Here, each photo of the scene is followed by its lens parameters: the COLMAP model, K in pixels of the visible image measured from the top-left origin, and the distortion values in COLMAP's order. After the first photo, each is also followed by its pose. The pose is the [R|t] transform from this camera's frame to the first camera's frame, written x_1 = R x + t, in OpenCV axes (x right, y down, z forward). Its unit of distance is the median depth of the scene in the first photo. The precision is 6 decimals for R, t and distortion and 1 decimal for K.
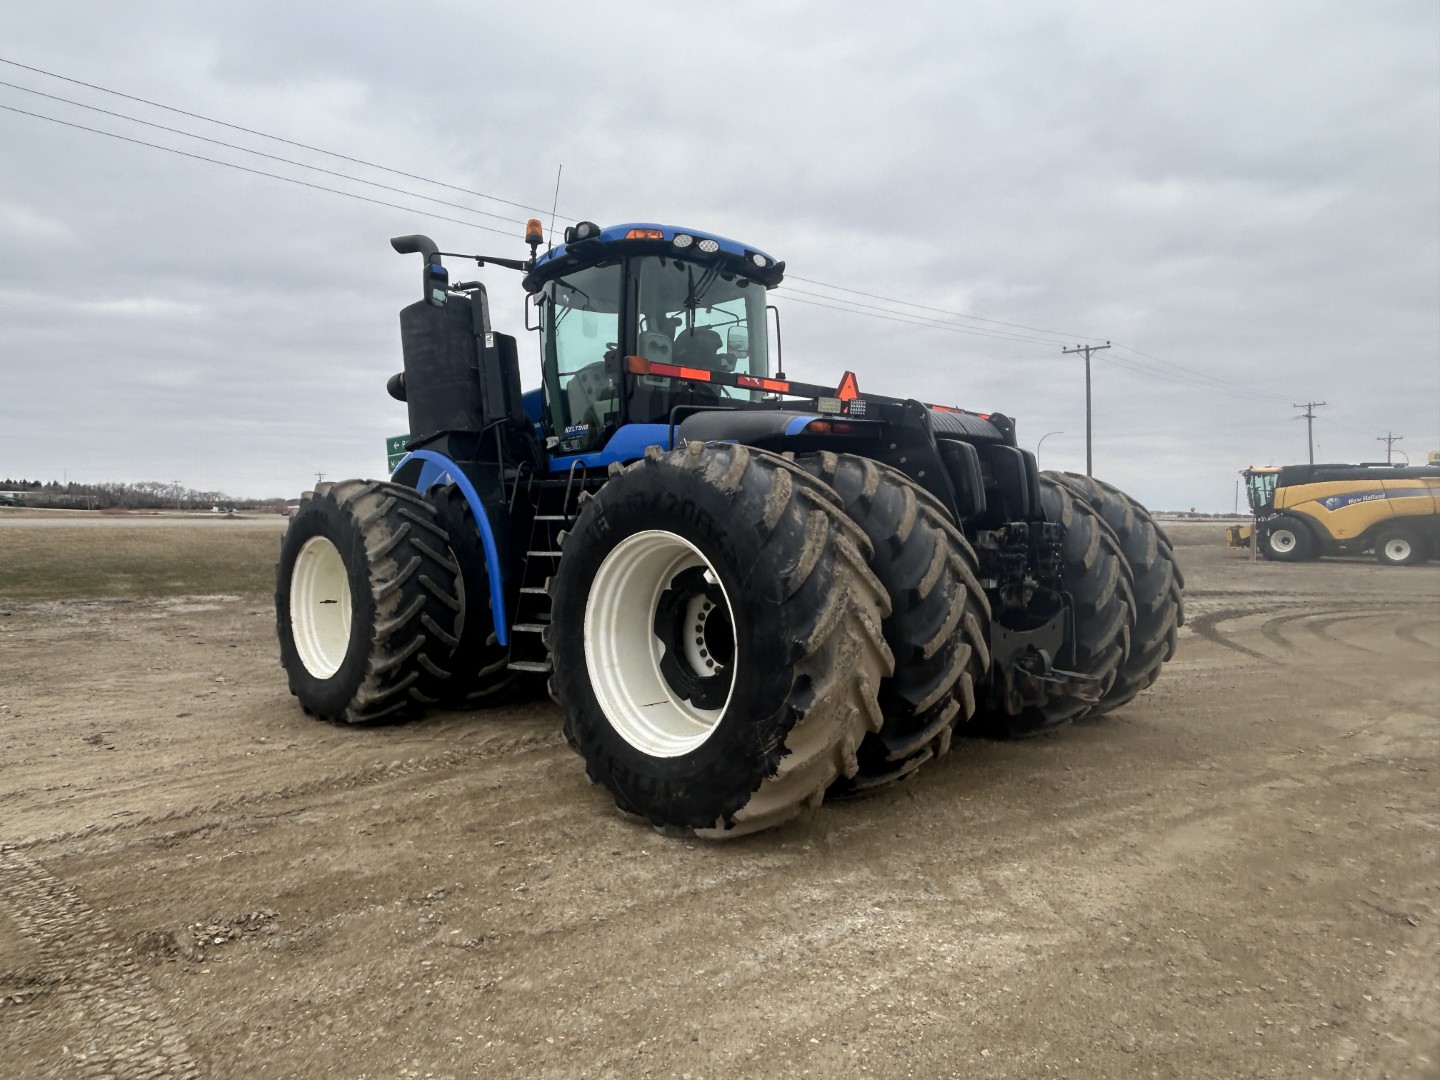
lens RADIAL K [[970.4, 0, 723.6], [0, 970.4, 533.5], [0, 0, 1]] dist [-0.008620, -0.000330]
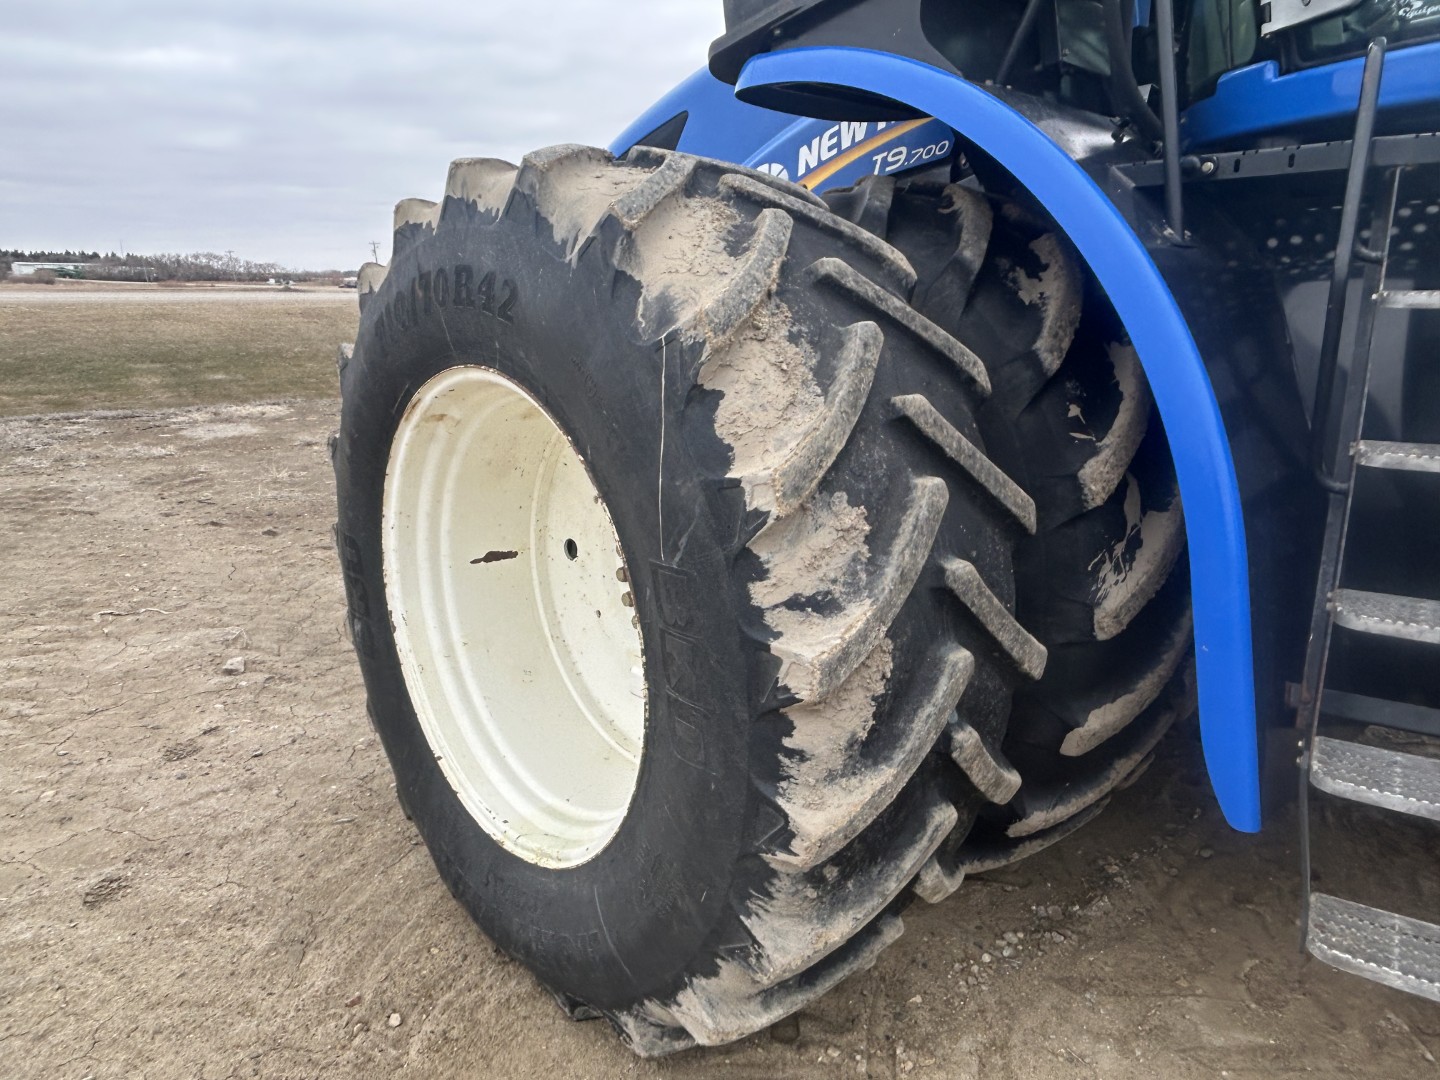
lens RADIAL K [[970.4, 0, 721.4], [0, 970.4, 540.1], [0, 0, 1]] dist [-0.008620, -0.000330]
pose [[0.998045, 0.016796, -0.060207, -0.111519], [-0.002274, 0.972341, 0.233555, -0.004702], [0.062465, -0.232961, 0.970478, 0.245897]]
